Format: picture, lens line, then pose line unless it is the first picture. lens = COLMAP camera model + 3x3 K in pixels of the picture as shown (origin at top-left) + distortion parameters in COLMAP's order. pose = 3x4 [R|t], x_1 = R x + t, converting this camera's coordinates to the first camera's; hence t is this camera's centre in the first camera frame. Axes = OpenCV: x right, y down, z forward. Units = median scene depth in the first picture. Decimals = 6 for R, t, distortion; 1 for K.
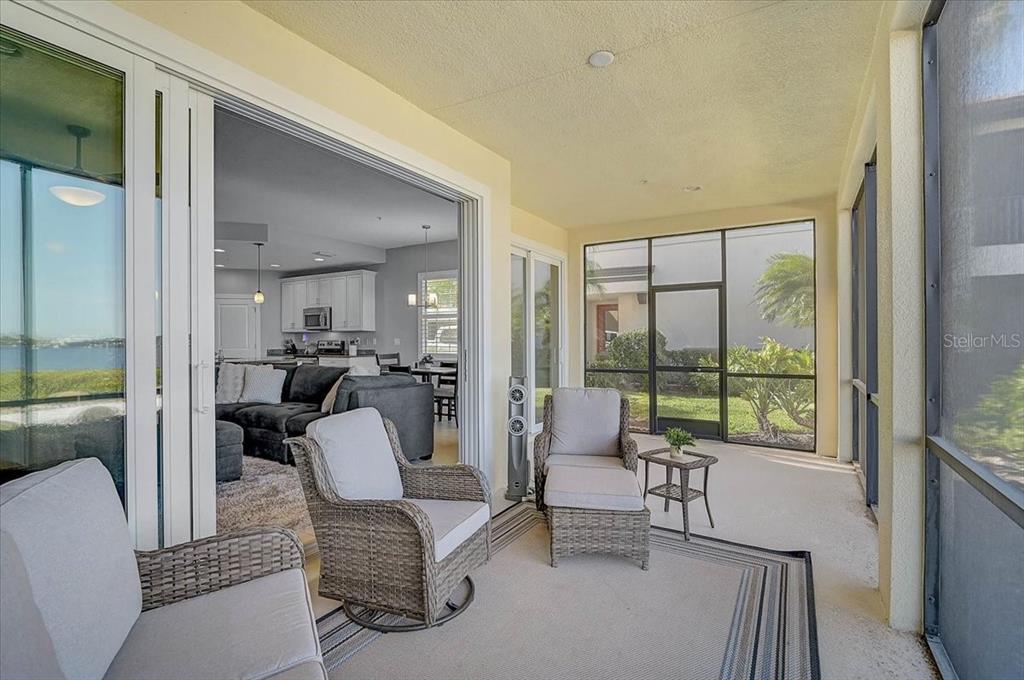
lens RADIAL K [[479.5, 0, 514.7], [0, 479.5, 342.1], [0, 0, 1]] dist [-0.003870, -0.002311]
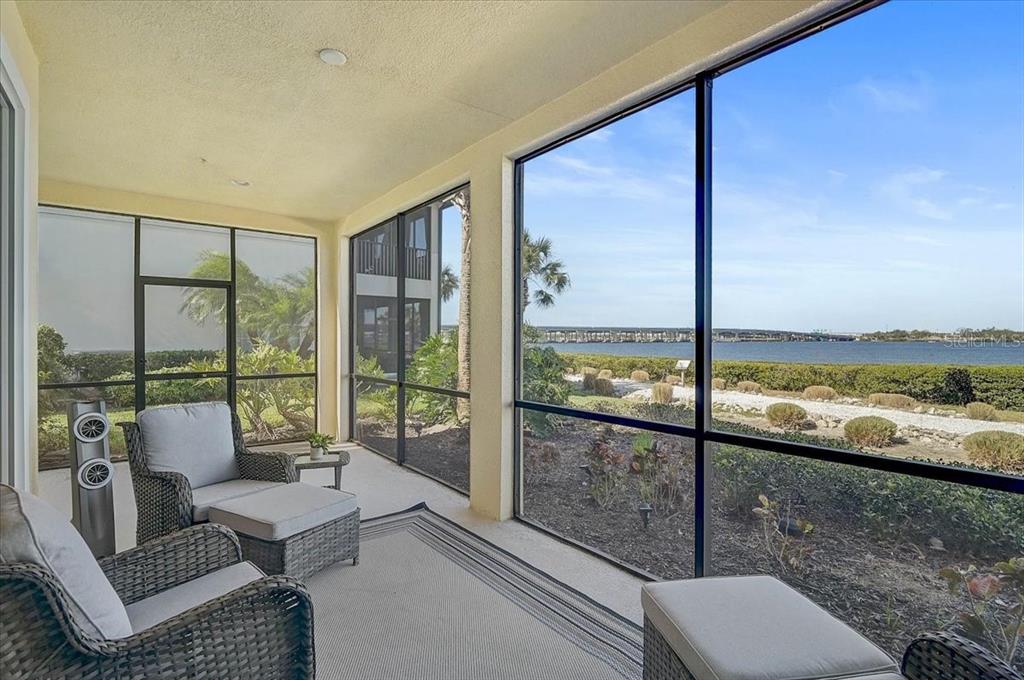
lens RADIAL K [[479.5, 0, 513.9], [0, 479.5, 339.0], [0, 0, 1]] dist [-0.003870, -0.002311]
pose [[0.344644, 0.002657, 0.938730, -0.431203], [0.001593, 0.999993, -0.003416, -0.011856], [-0.938732, 0.002672, 0.344638, 0.225095]]
